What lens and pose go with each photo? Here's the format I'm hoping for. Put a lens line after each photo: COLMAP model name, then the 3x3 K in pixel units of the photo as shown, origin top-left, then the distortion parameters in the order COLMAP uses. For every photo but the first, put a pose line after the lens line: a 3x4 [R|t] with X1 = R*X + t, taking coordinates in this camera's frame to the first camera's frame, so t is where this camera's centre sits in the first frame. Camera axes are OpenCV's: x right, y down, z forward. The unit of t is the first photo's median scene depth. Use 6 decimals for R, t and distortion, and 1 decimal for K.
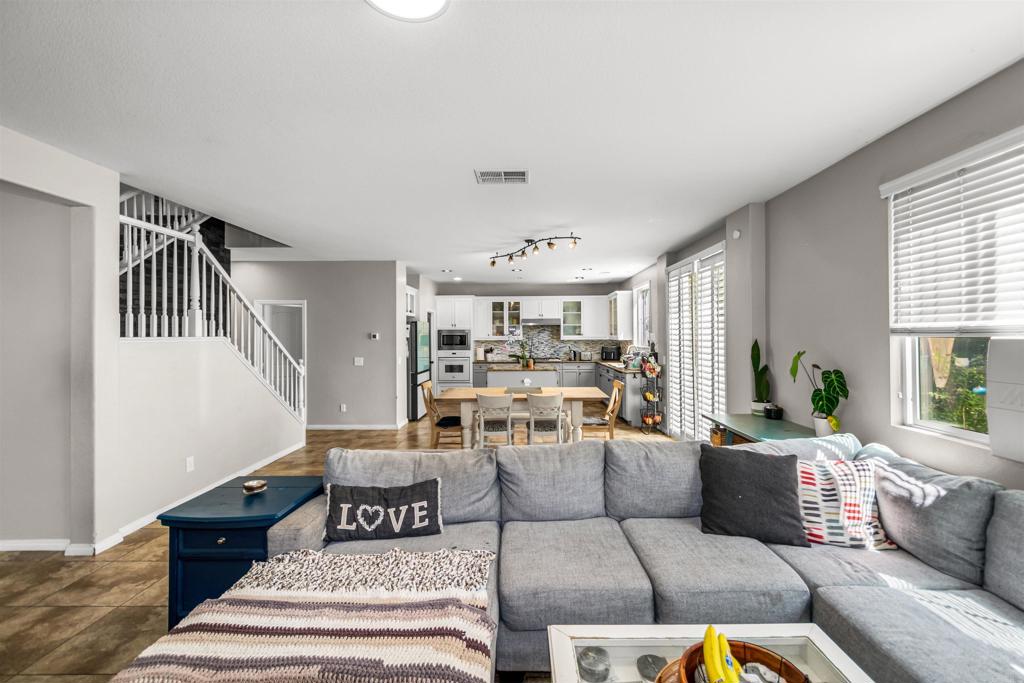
lens RADIAL K [[451.2, 0, 511.6], [0, 451.2, 336.7], [0, 0, 1]] dist [0.015861, -0.003299]
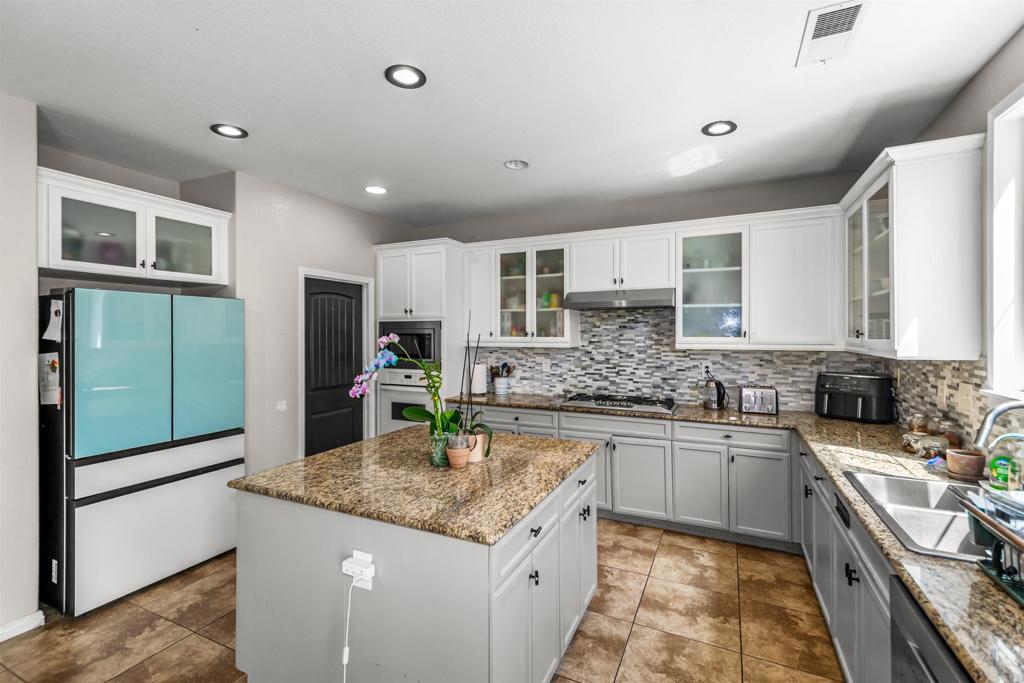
lens RADIAL K [[451.2, 0, 519.7], [0, 451.2, 335.9], [0, 0, 1]] dist [0.015861, -0.003299]
pose [[0.913823, 0.006291, -0.406065, 0.140412], [-0.006109, 0.999980, 0.001745, -0.003165], [0.406067, 0.000886, 0.913843, 0.632813]]
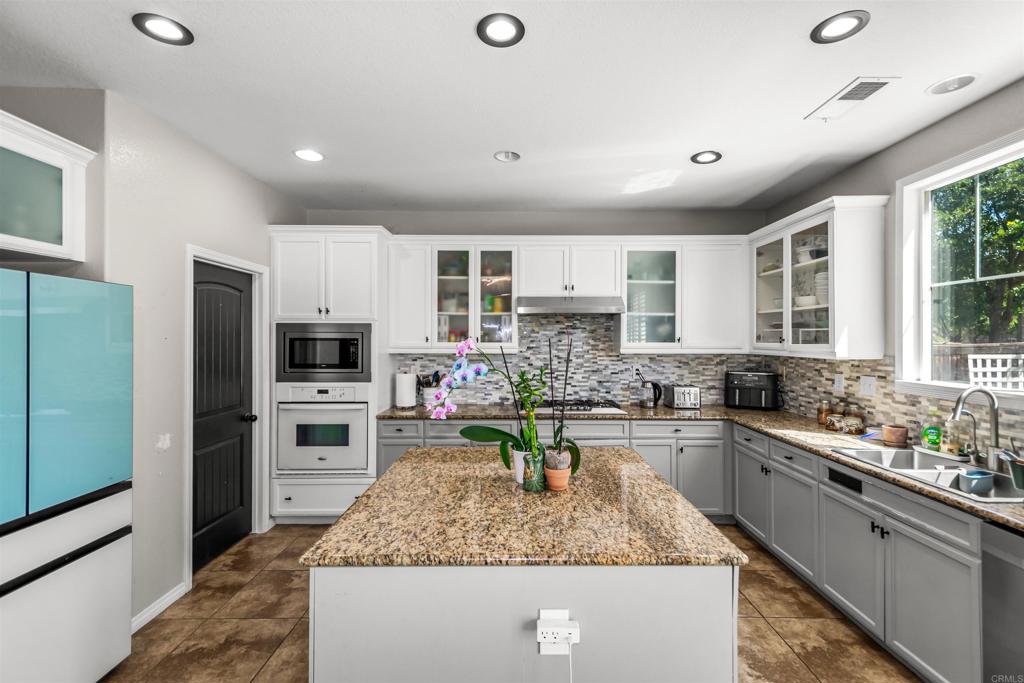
lens RADIAL K [[451.2, 0, 515.0], [0, 451.2, 341.0], [0, 0, 1]] dist [0.015861, -0.003299]
pose [[0.999534, 0.007015, 0.029716, 0.010437], [-0.006921, 0.999971, -0.003283, -0.001789], [-0.029738, 0.003076, 0.999553, 0.628417]]
